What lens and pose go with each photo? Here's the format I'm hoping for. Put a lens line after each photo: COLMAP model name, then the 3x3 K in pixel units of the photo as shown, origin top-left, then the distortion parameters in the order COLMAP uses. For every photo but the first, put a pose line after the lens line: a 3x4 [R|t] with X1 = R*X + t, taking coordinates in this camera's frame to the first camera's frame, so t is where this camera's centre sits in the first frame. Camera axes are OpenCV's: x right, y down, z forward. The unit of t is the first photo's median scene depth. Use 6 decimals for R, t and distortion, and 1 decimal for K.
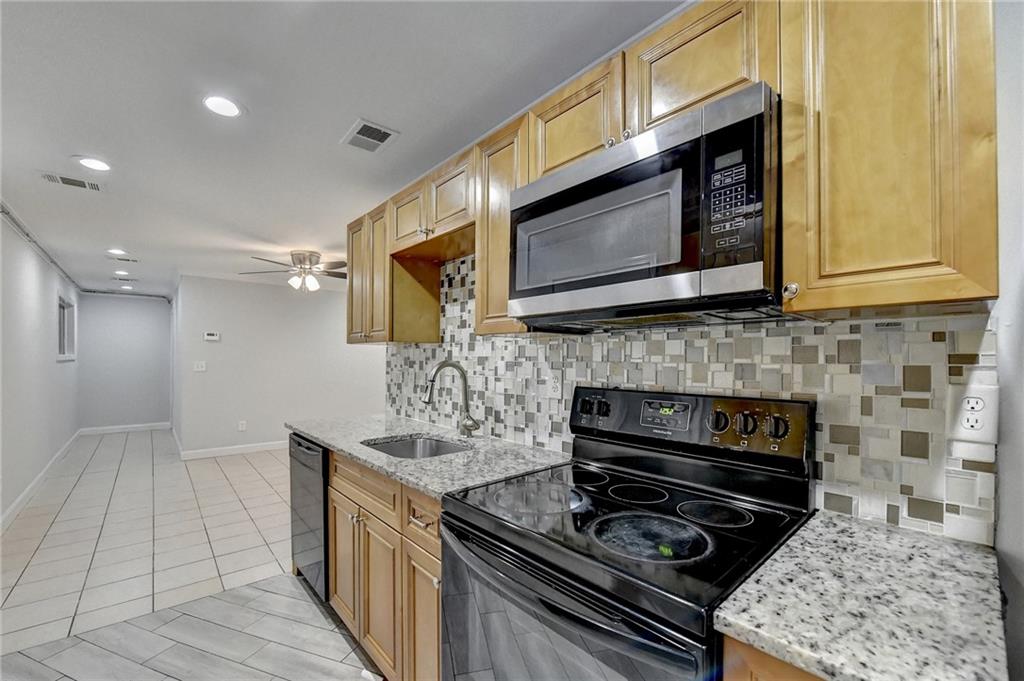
lens RADIAL K [[424.0, 0, 514.3], [0, 424.0, 359.8], [0, 0, 1]] dist [-0.007295, -0.001871]
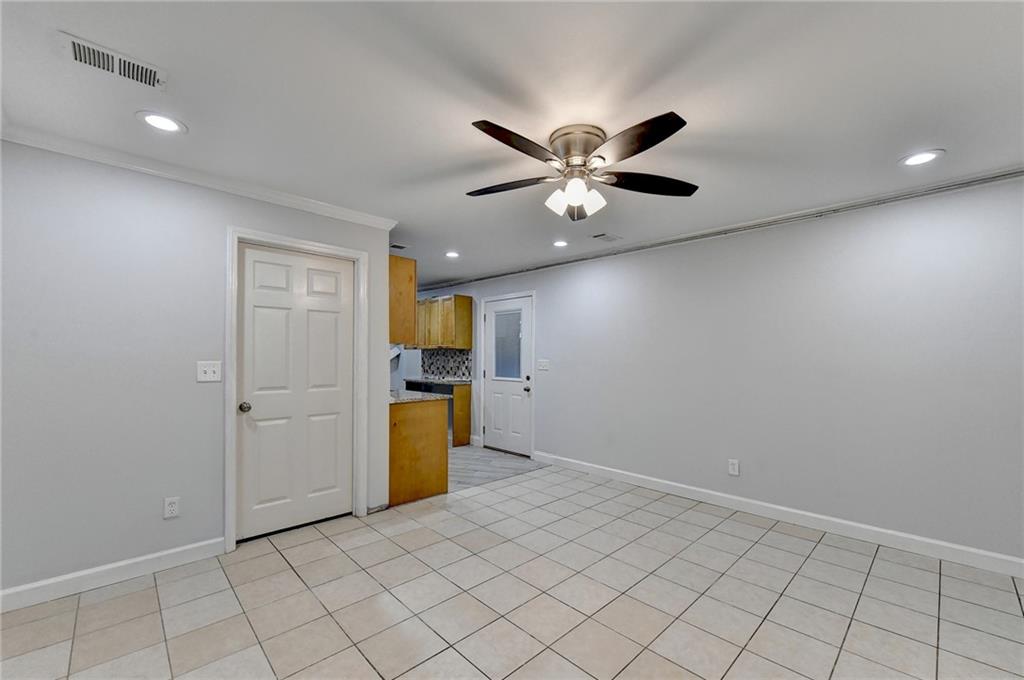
lens RADIAL K [[424.0, 0, 522.1], [0, 424.0, 359.2], [0, 0, 1]] dist [-0.007295, -0.001871]
pose [[-0.998697, -0.005047, -0.050781, -0.808971], [-0.005447, 0.999955, 0.007736, 0.000019], [0.050740, 0.008002, -0.998680, 2.851923]]
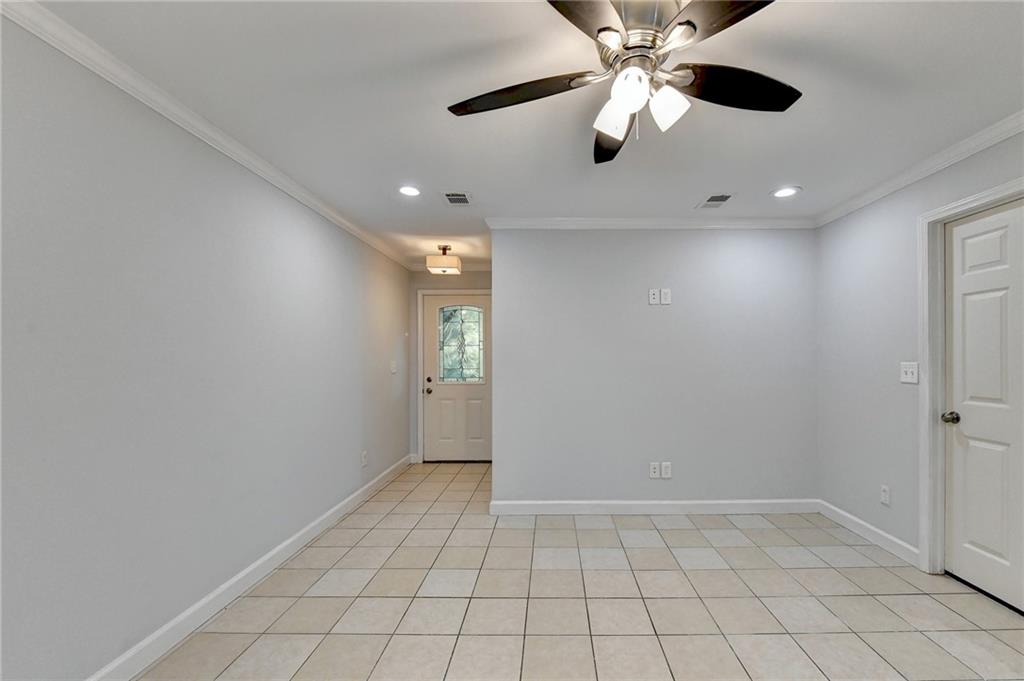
lens RADIAL K [[424.0, 0, 562.2], [0, 424.0, 355.9], [0, 0, 1]] dist [-0.007295, -0.001871]
pose [[0.649505, 0.001841, 0.760355, -1.471290], [0.007497, 0.999933, -0.008826, 0.005262], [-0.760320, 0.011433, 0.649448, 1.637726]]
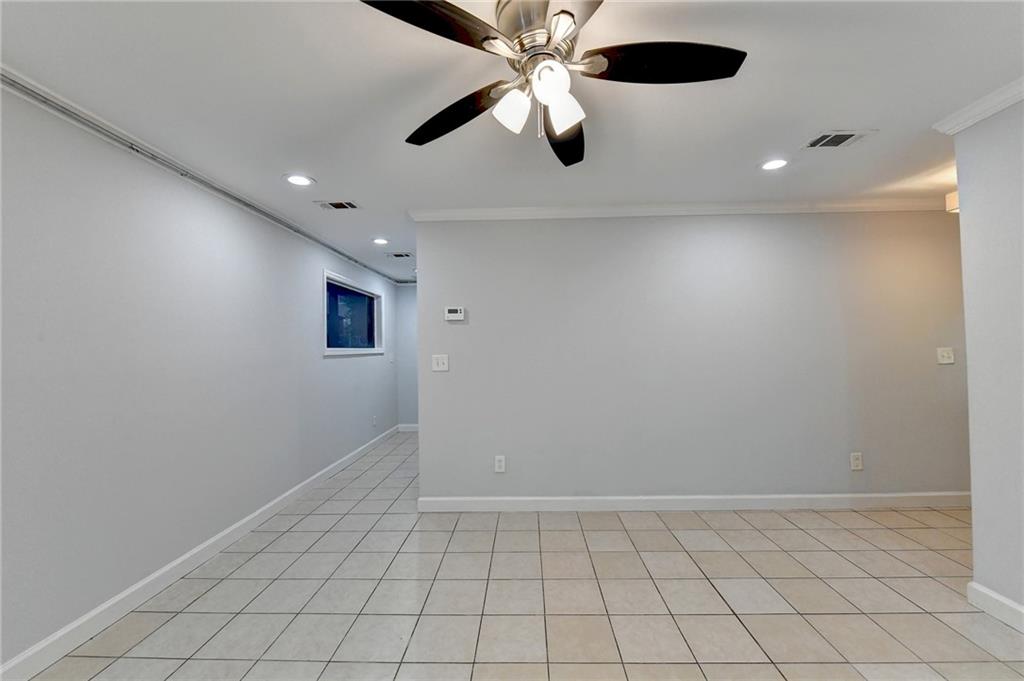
lens RADIAL K [[405.6, 0, 513.1], [0, 405.6, 341.1], [0, 0, 1]] dist [-0.008178, -0.000562]
pose [[0.740688, -0.026287, -0.671335, -0.627680], [0.012563, 0.999601, -0.025280, -0.000858], [0.671732, 0.010291, 0.740723, 1.504832]]
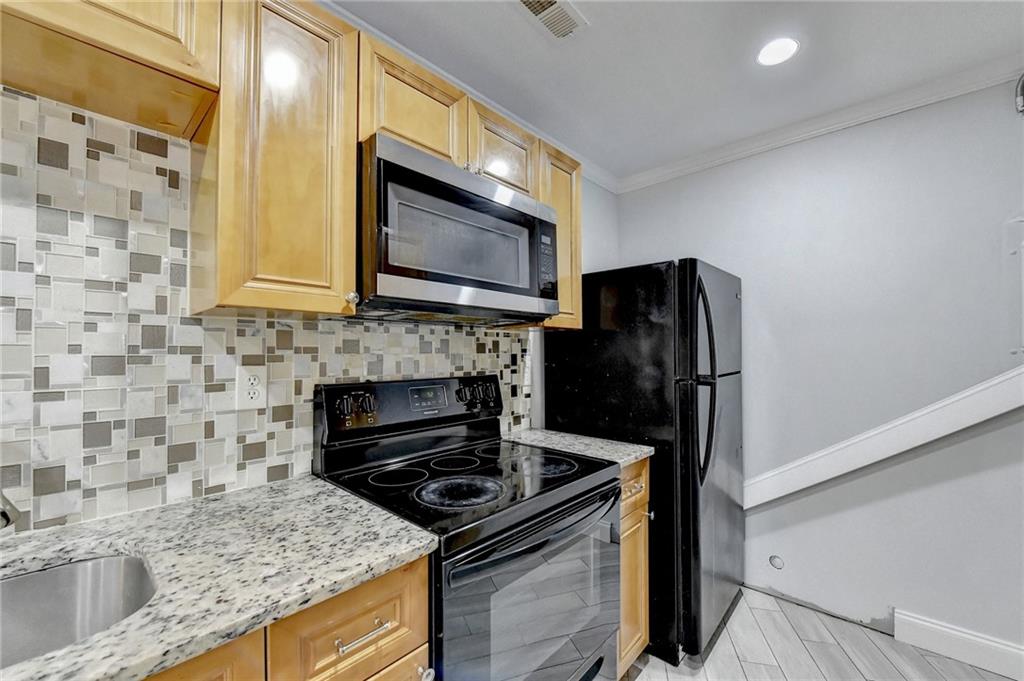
lens RADIAL K [[416.1, 0, 516.5], [0, 416.1, 346.0], [0, 0, 1]] dist [-0.009488, -0.000857]
pose [[-0.118112, 0.014326, 0.992897, -0.469794], [0.004244, 0.999894, -0.013922, 0.001656], [-0.992991, 0.002570, -0.118160, 0.506720]]
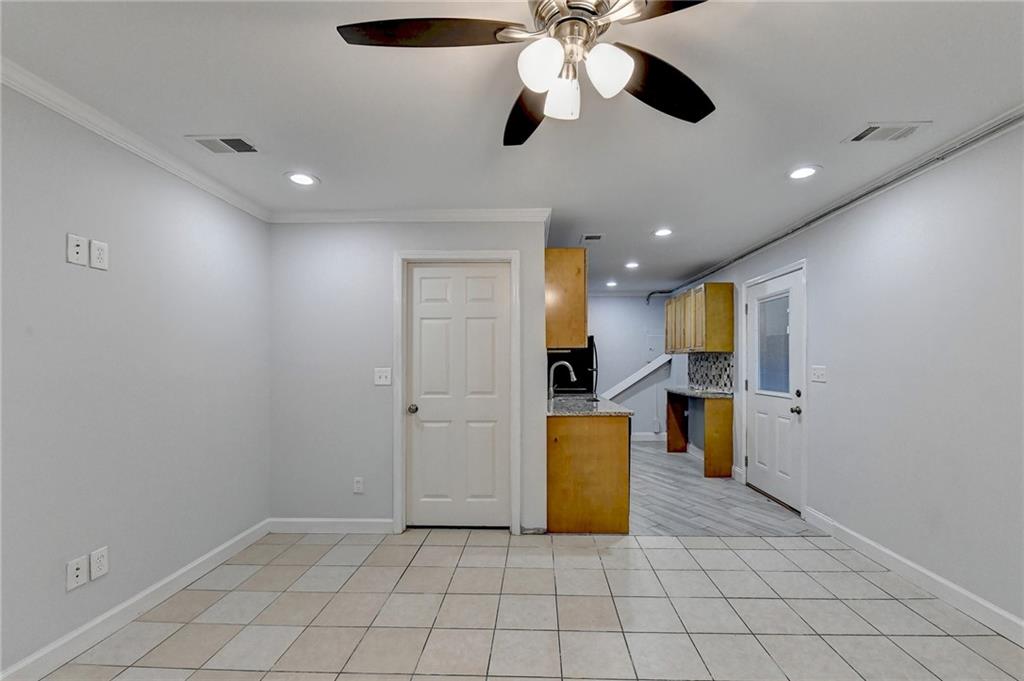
lens RADIAL K [[424.0, 0, 514.9], [0, 424.0, 365.5], [0, 0, 1]] dist [-0.007295, -0.001871]
pose [[-0.720596, -0.002786, 0.693349, -1.273875], [0.004704, 0.999949, 0.008906, 0.000419], [-0.693339, 0.009679, -0.720547, 2.352980]]
